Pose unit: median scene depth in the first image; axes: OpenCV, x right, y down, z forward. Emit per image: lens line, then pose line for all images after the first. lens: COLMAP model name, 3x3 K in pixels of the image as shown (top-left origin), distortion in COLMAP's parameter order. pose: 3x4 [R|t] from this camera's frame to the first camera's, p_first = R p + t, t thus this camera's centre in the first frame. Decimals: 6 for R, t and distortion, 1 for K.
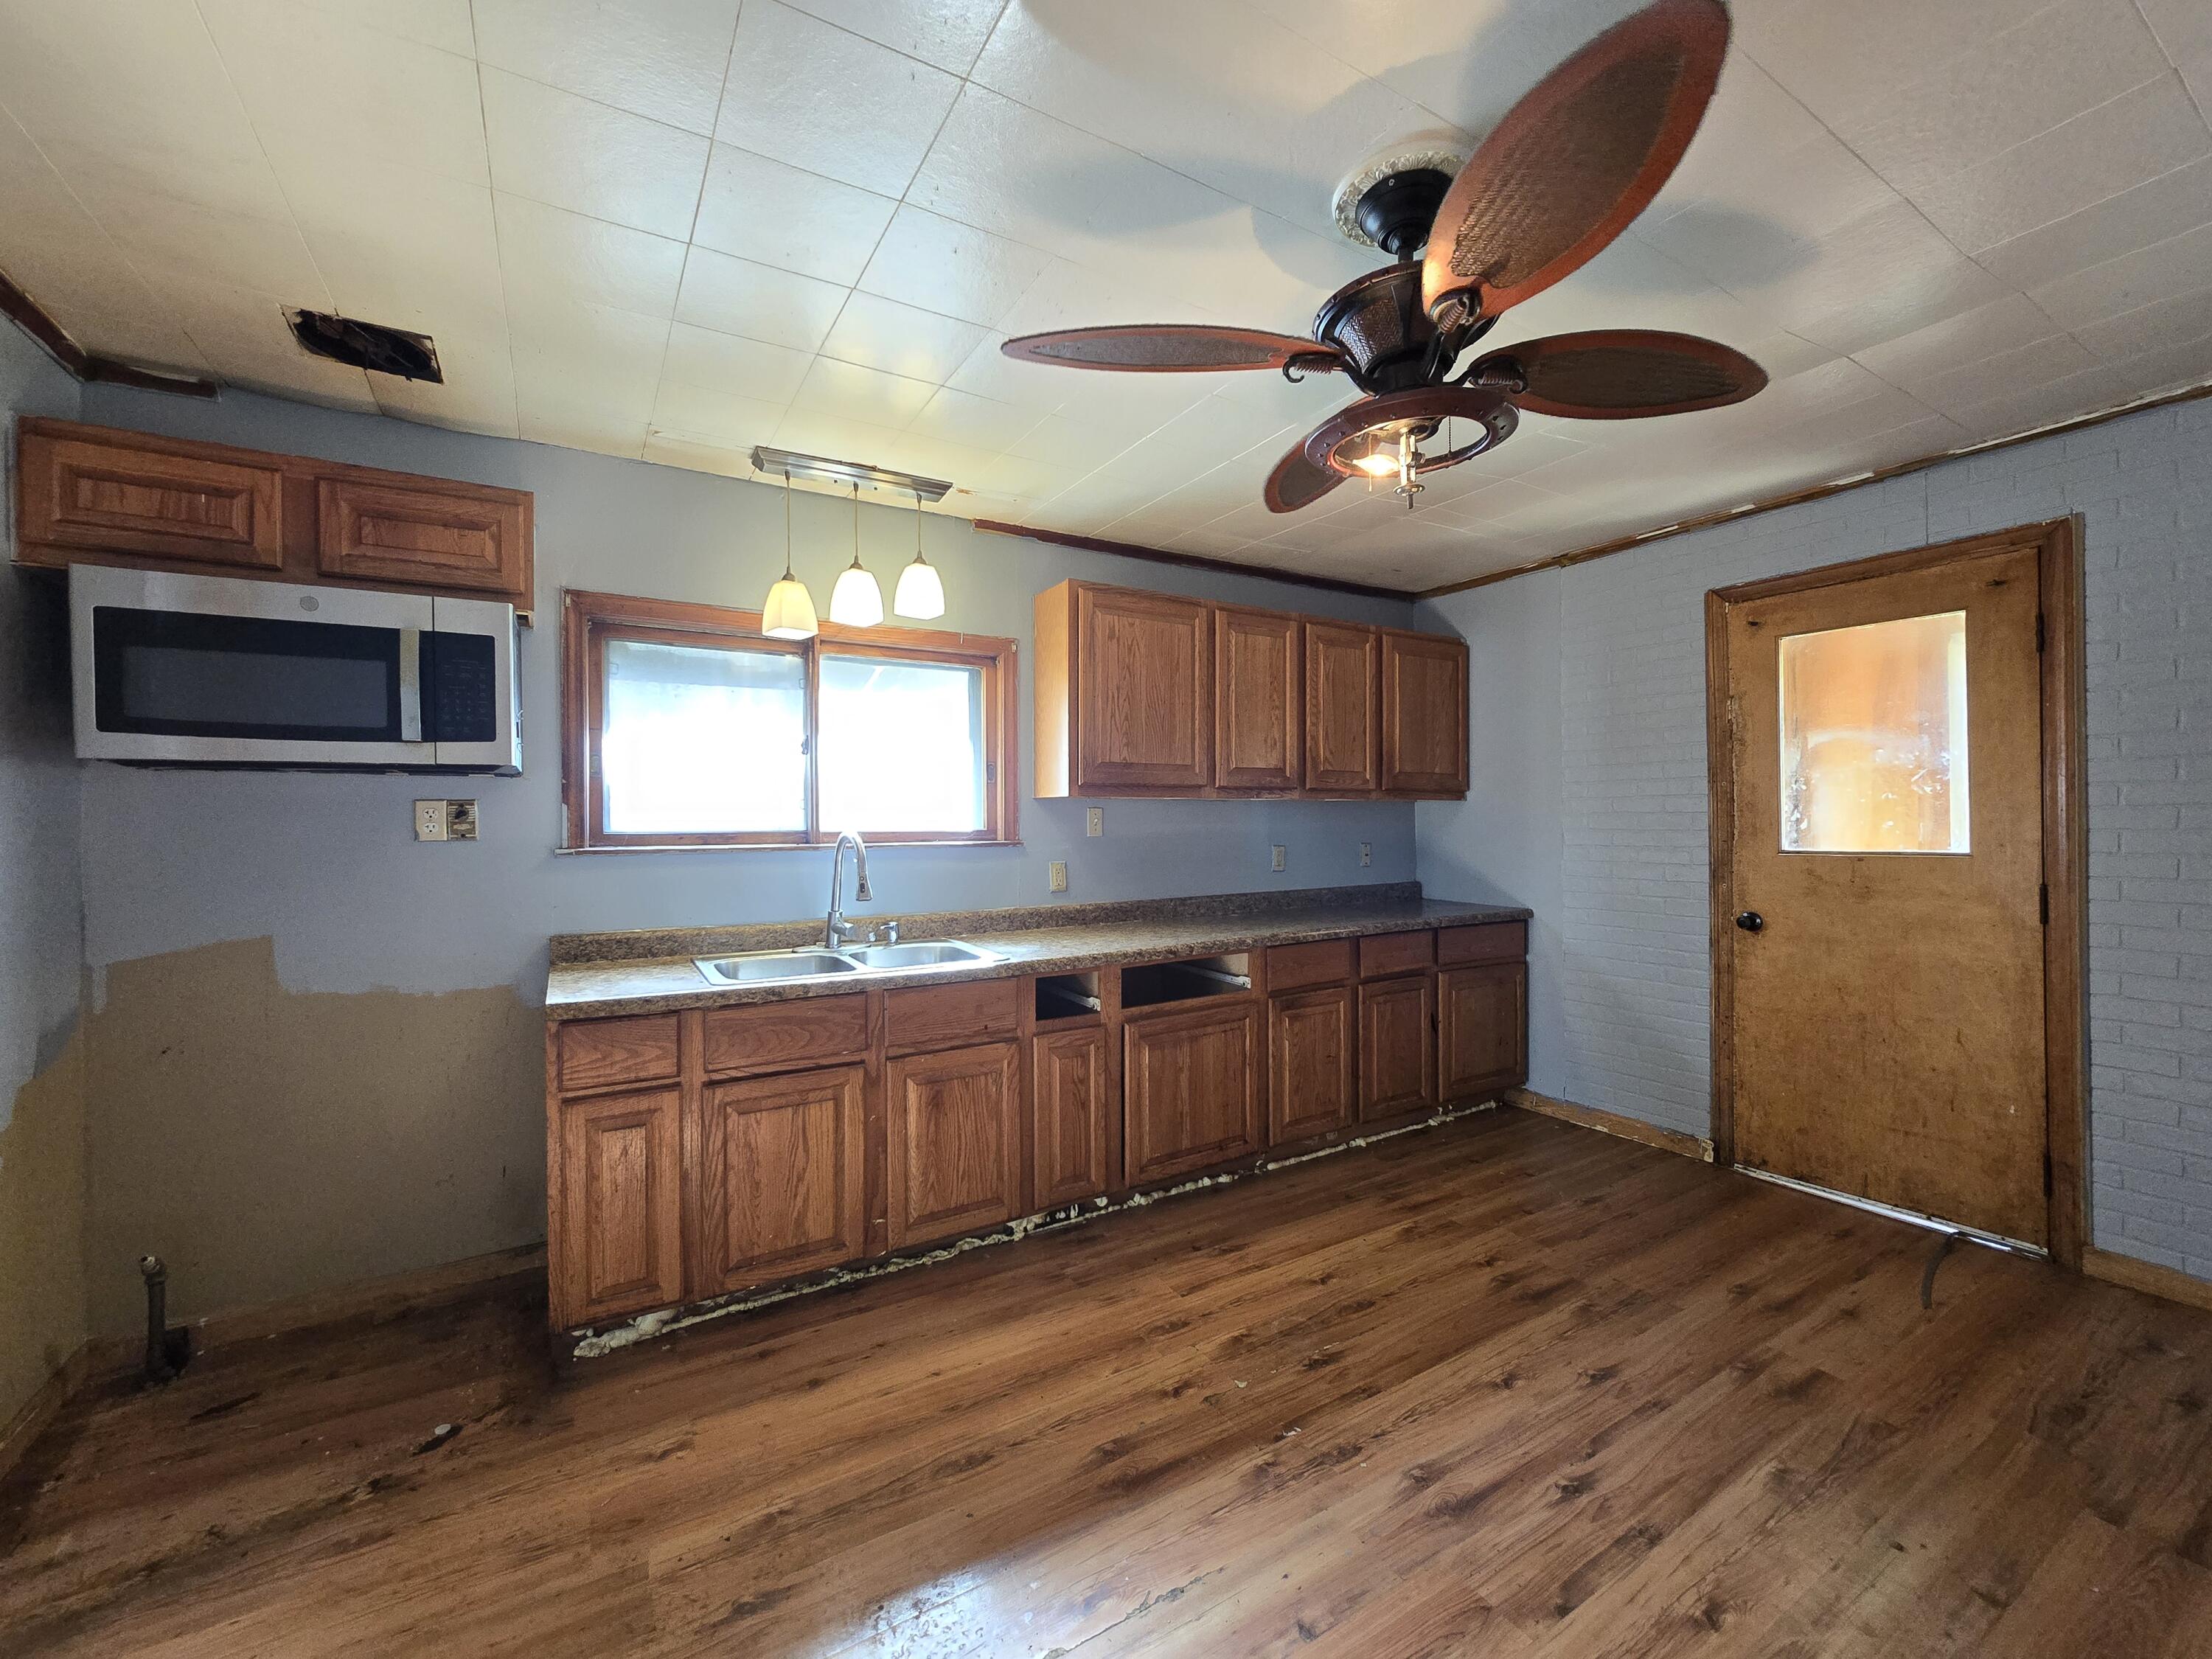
lens RADIAL K [[900.0, 0, 1106.6], [0, 900.0, 826.9], [0, 0, 1]] dist [-0.004150, 0.000395]
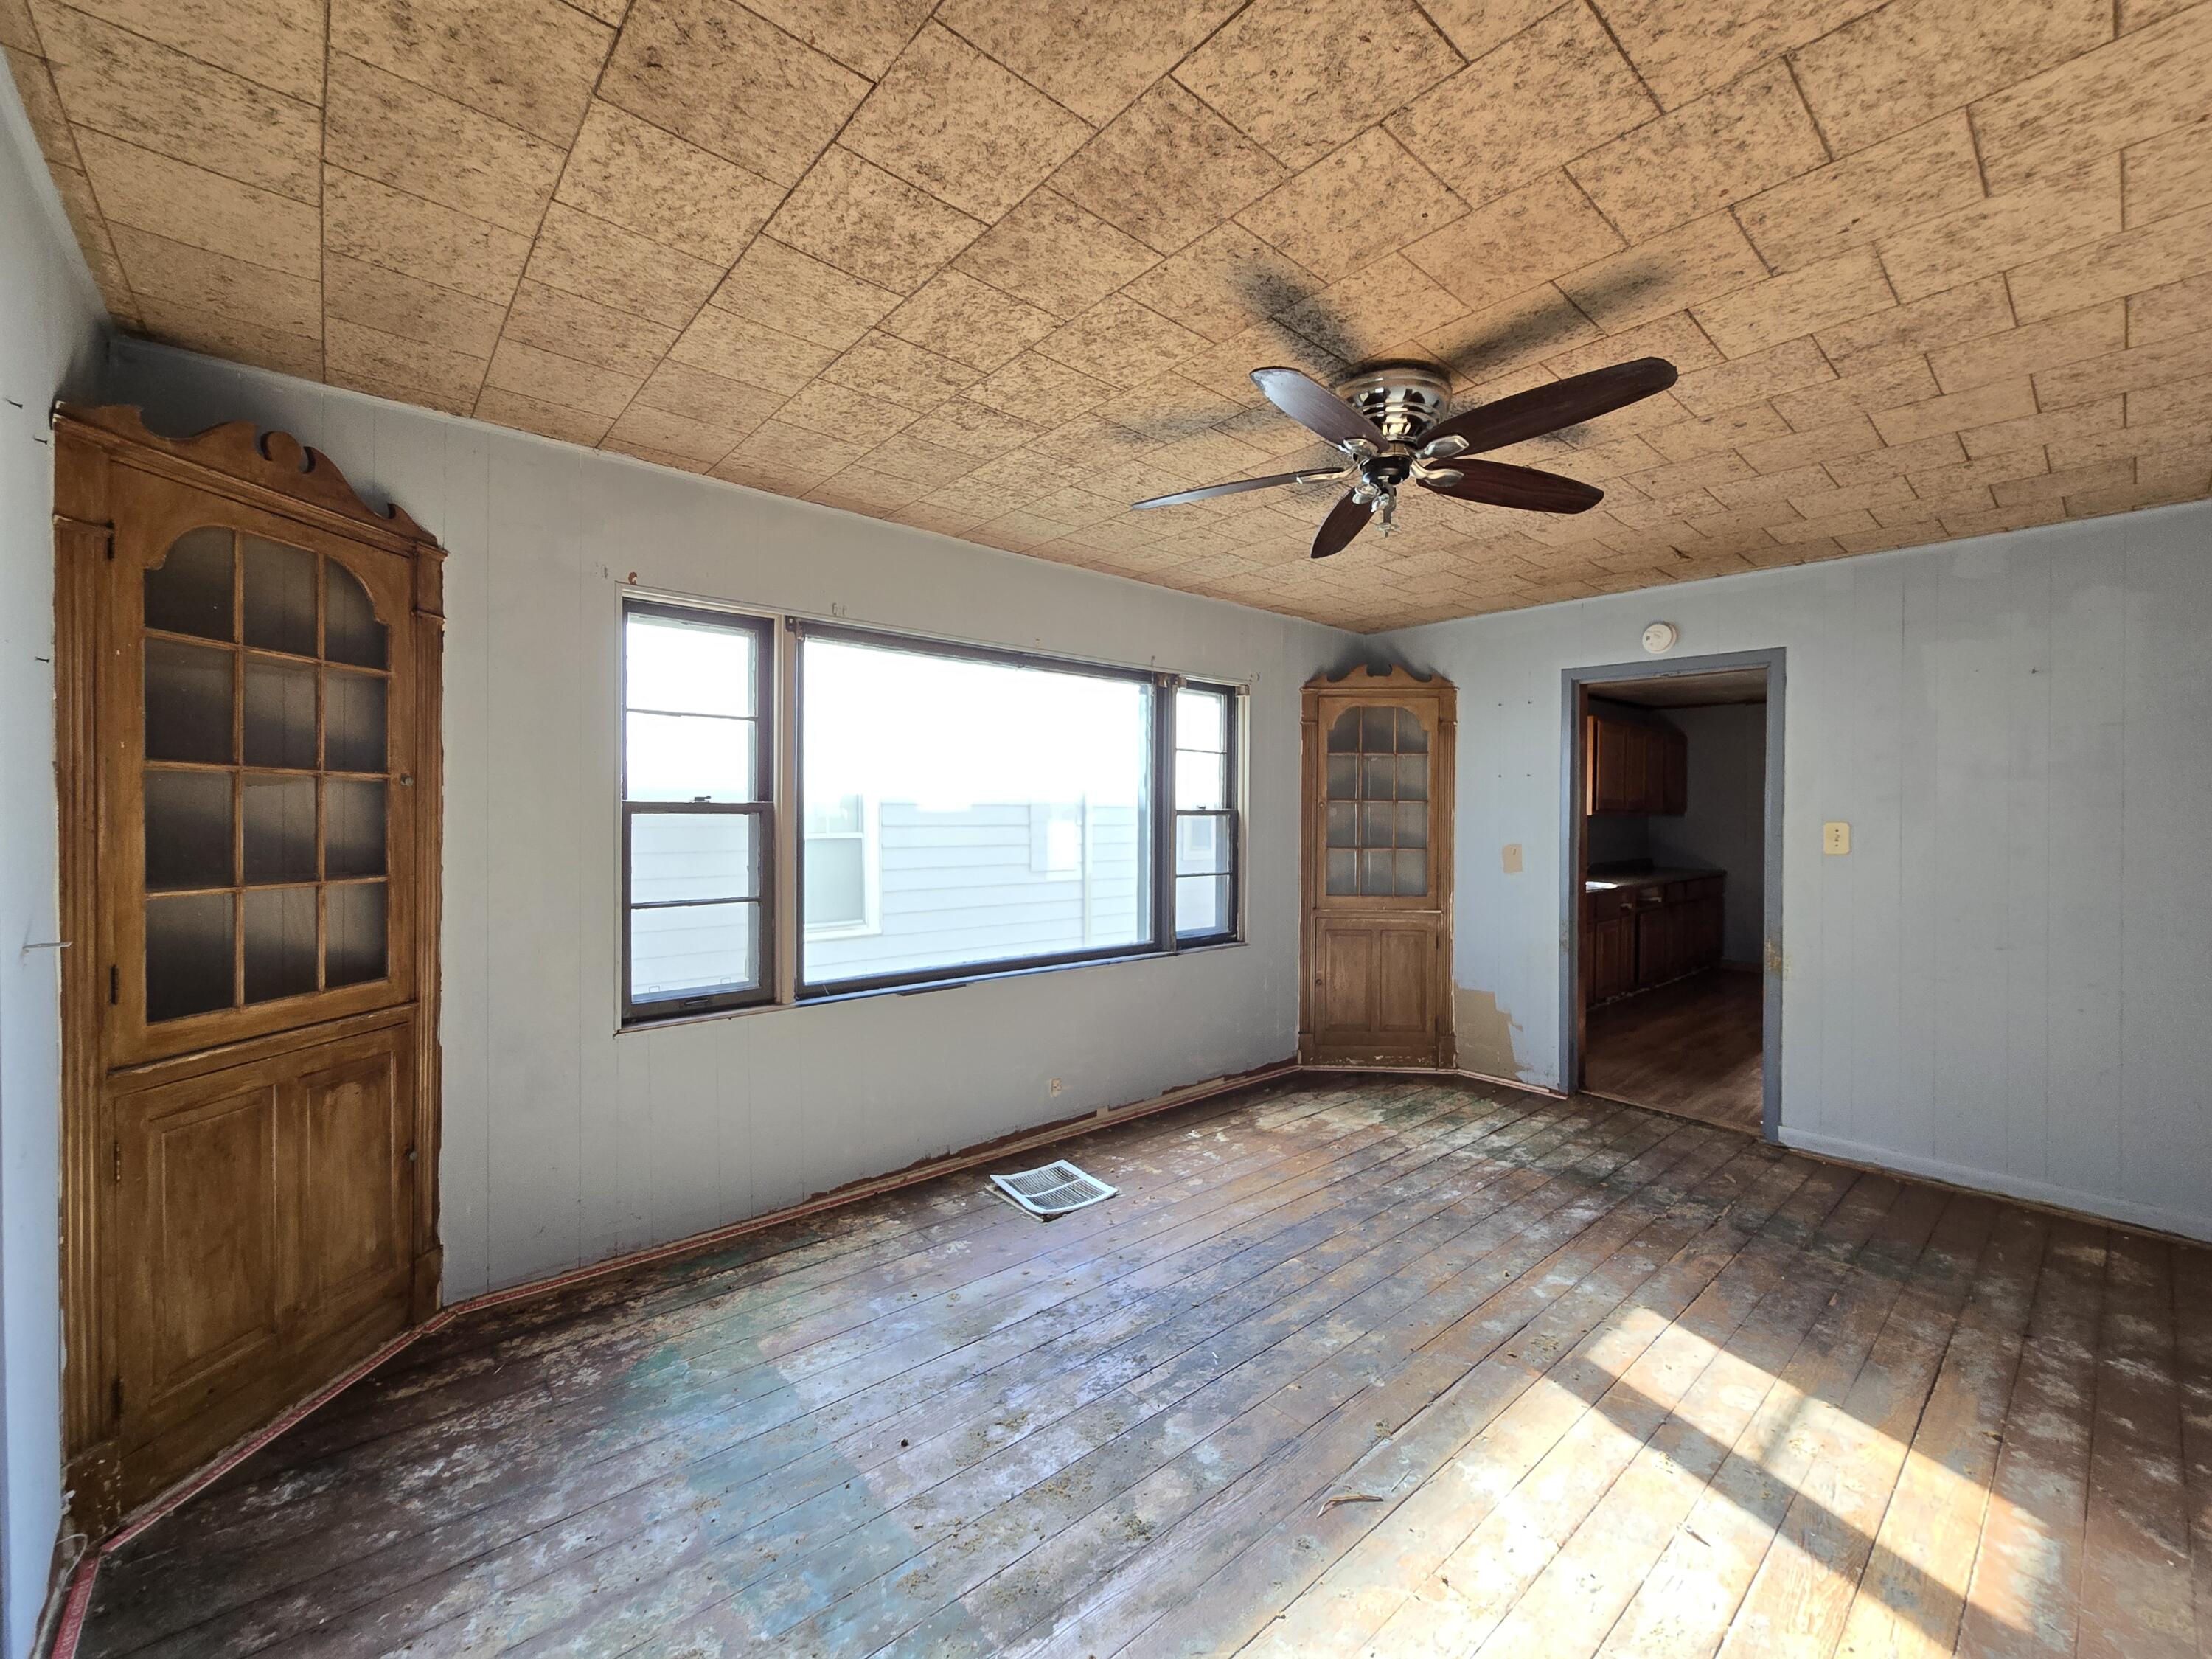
lens RADIAL K [[900.0, 0, 1105.1], [0, 900.0, 825.8], [0, 0, 1]] dist [-0.004150, 0.000395]
pose [[0.984493, 0.002785, 0.175404, -1.215970], [-0.003227, 0.999992, 0.002240, -0.008624], [-0.175397, -0.002771, 0.984494, -0.720567]]
